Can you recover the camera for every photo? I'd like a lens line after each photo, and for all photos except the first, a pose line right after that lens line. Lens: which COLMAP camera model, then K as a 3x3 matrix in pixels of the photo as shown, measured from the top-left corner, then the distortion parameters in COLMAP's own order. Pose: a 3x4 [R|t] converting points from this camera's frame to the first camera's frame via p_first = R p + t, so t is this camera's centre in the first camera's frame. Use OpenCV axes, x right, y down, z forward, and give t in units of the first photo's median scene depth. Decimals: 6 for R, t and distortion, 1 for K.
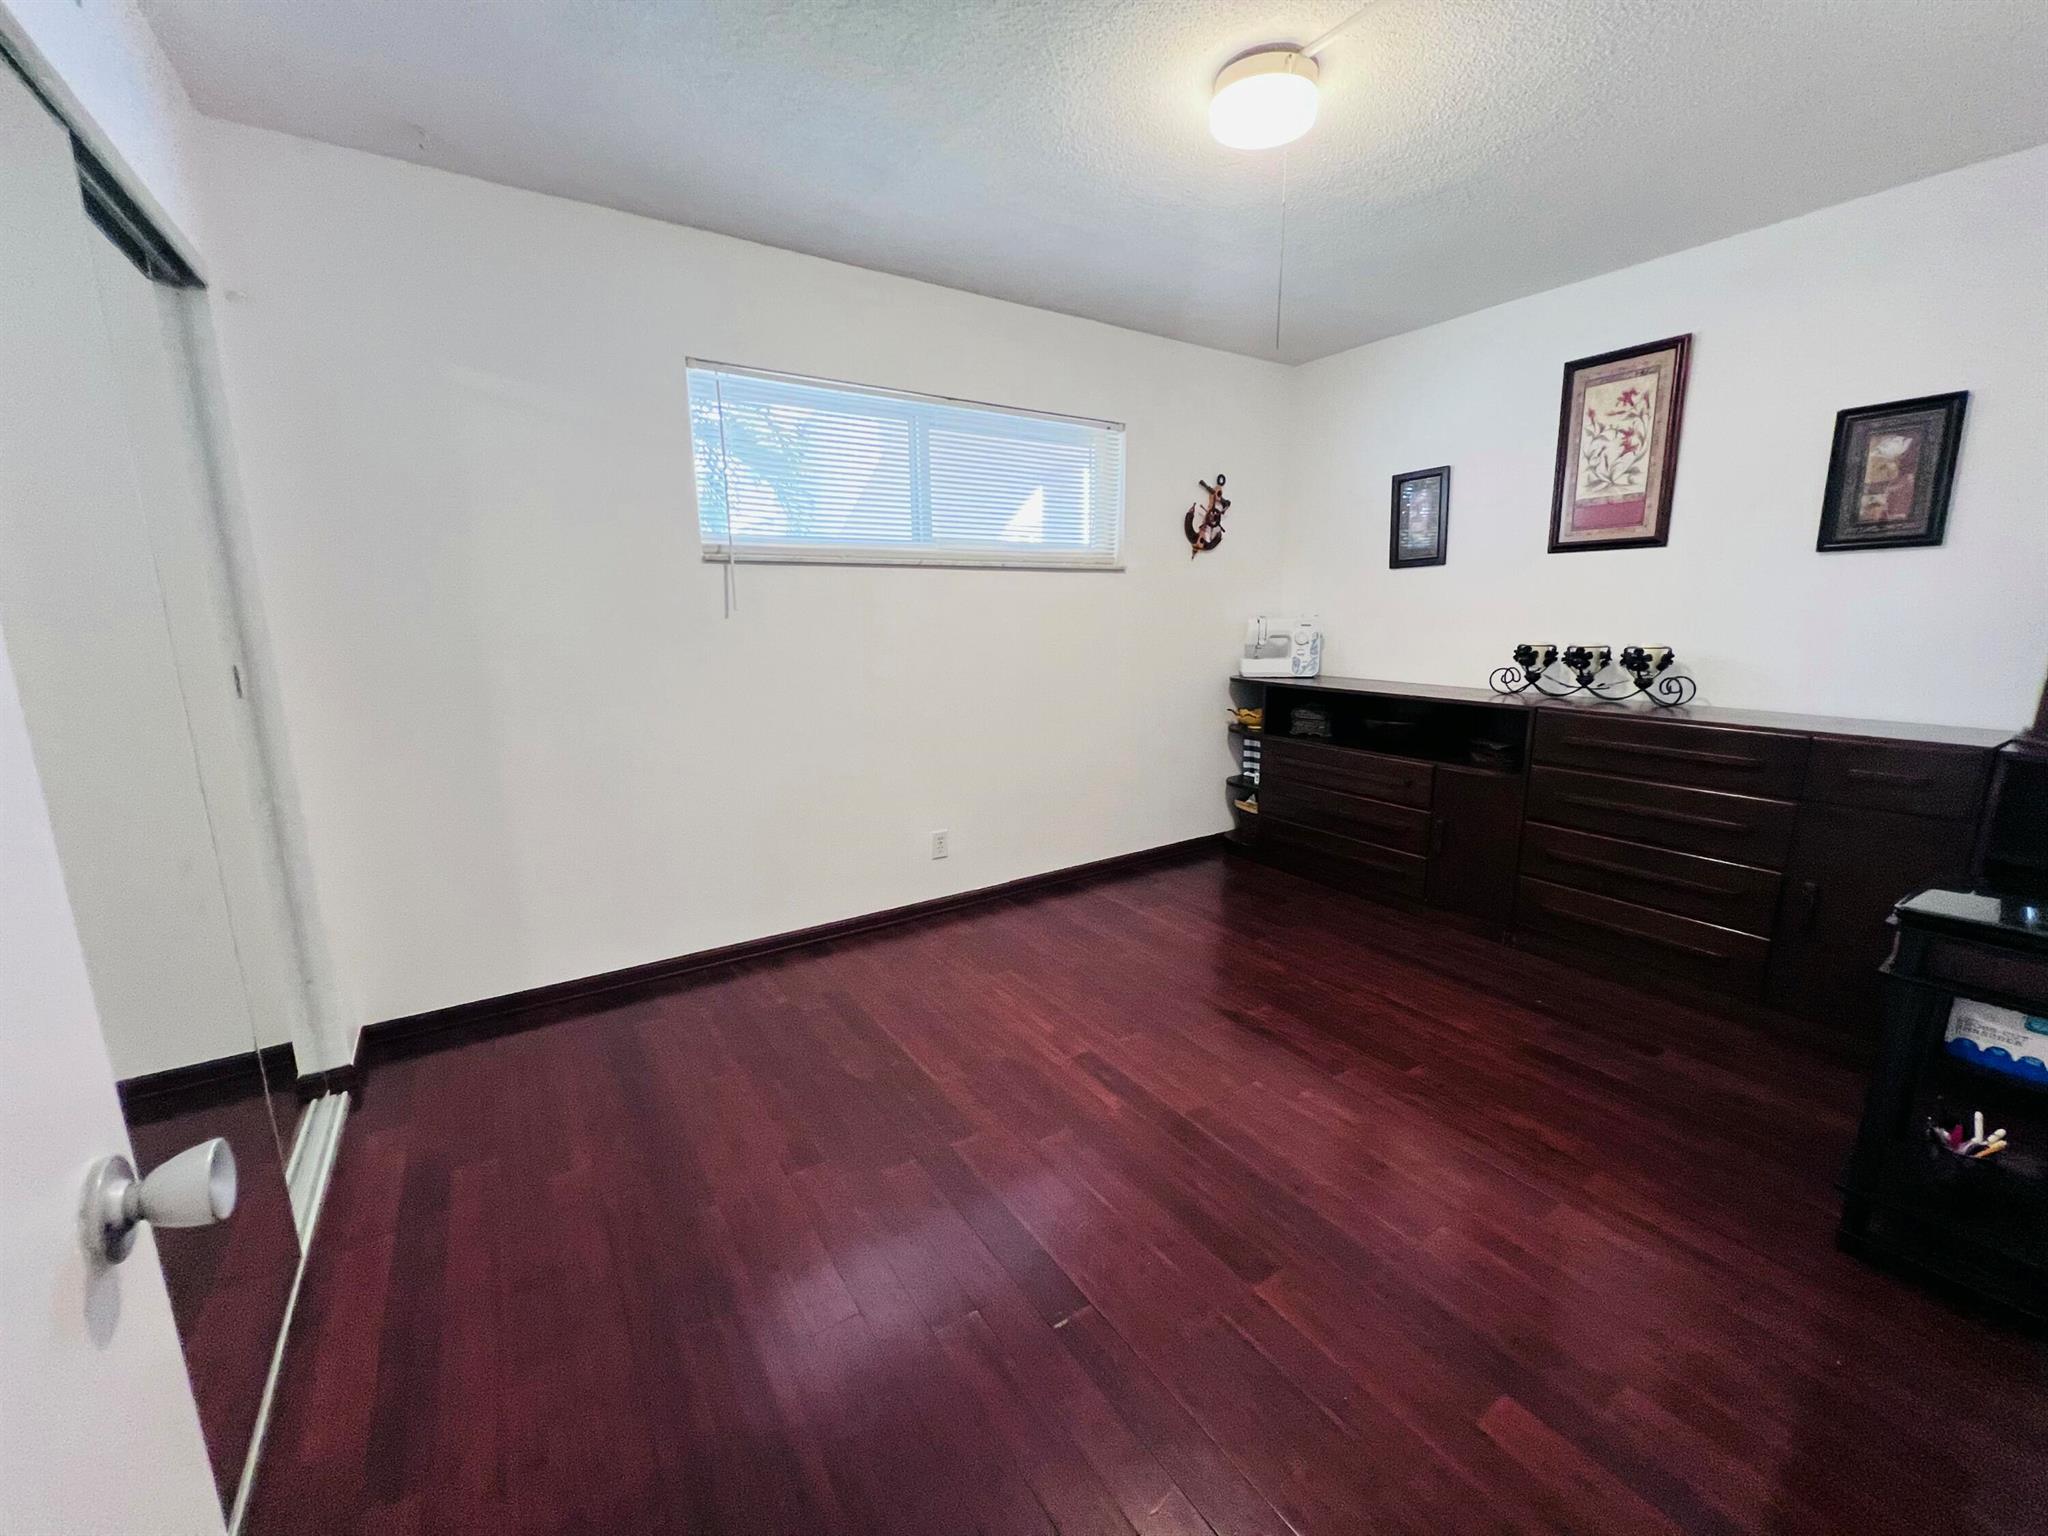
lens RADIAL K [[814.9, 0, 1024.0], [0, 814.9, 768.0], [0, 0, 1]] dist [-0.002512, -0.000208]
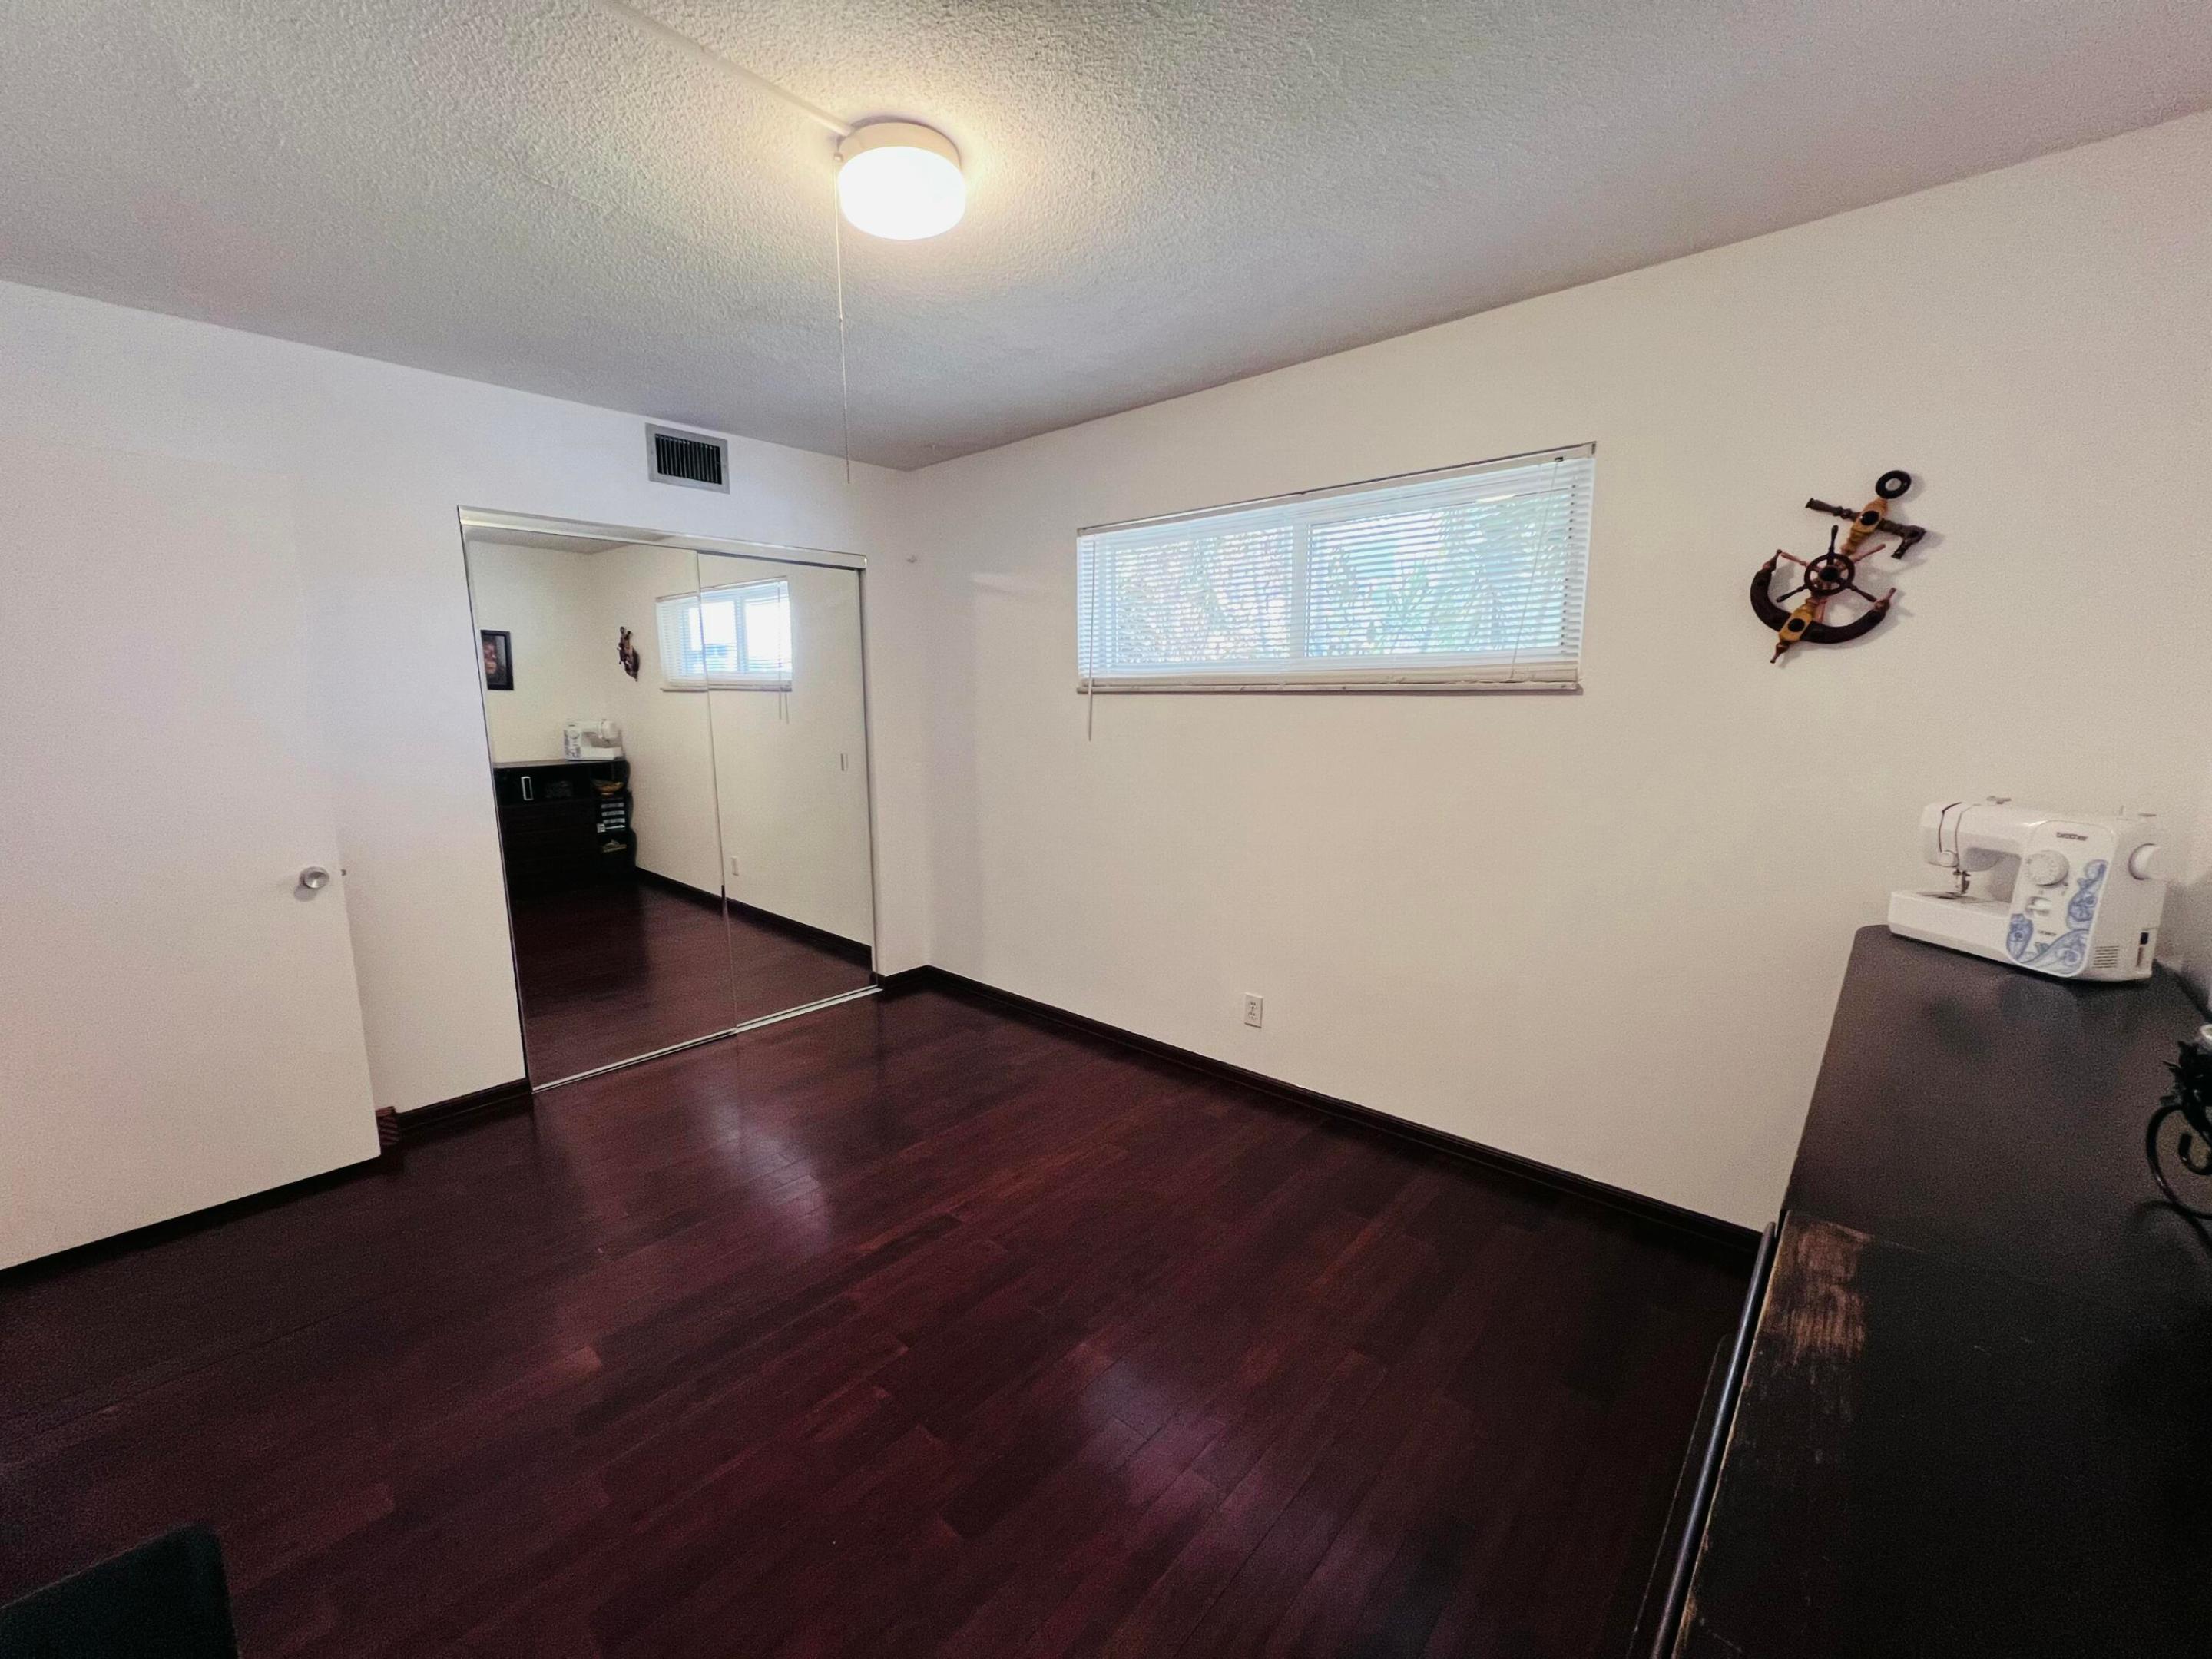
lens RADIAL K [[880.1, 0, 1106.0], [0, 880.1, 829.5], [0, 0, 1]] dist [-0.002512, -0.000208]
pose [[0.258930, 0.154541, -0.953453, 0.670770], [-0.188524, 0.976218, 0.107033, -0.153142], [0.947319, 0.152035, 0.281907, 0.530256]]
